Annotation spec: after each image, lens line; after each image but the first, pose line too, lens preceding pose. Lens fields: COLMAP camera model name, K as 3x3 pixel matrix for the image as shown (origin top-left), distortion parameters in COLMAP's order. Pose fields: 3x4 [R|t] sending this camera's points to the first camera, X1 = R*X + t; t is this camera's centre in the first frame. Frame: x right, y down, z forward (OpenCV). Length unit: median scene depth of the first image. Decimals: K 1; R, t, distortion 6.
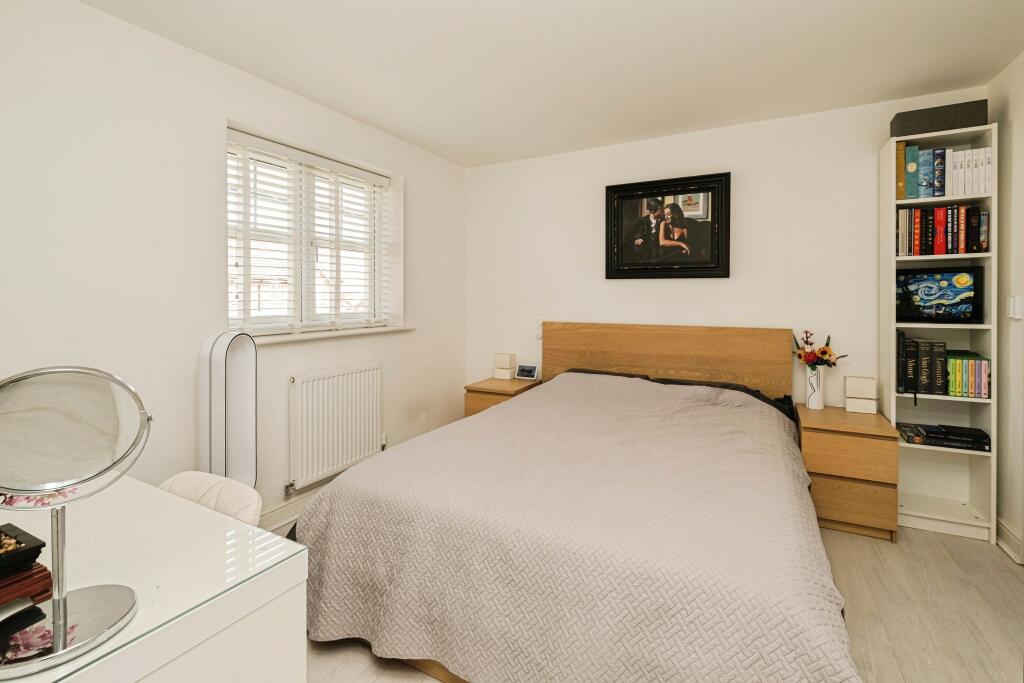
lens RADIAL K [[476.9, 0, 512.6], [0, 476.9, 291.3], [0, 0, 1]] dist [0.000004, -0.000062]
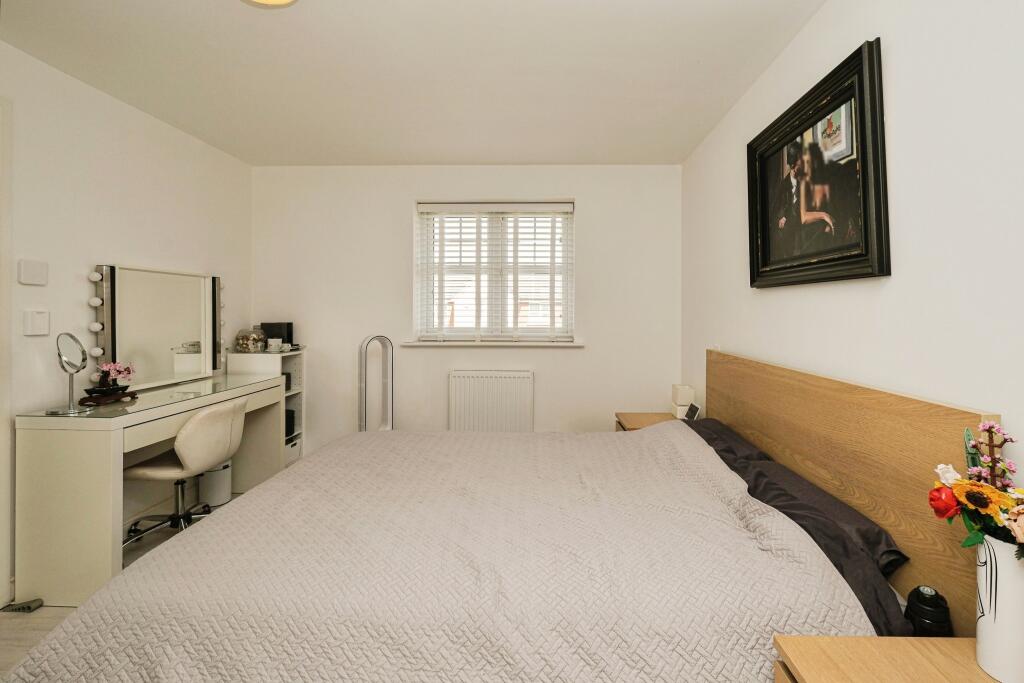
lens RADIAL K [[454.6, 0, 514.0], [0, 454.6, 301.0], [0, 0, 1]] dist [-0.001199, -0.000232]
pose [[0.414788, -0.019894, -0.909700, 0.659804], [0.005144, 0.999796, -0.019519, 0.001313], [0.909903, 0.003417, 0.414806, 0.491672]]
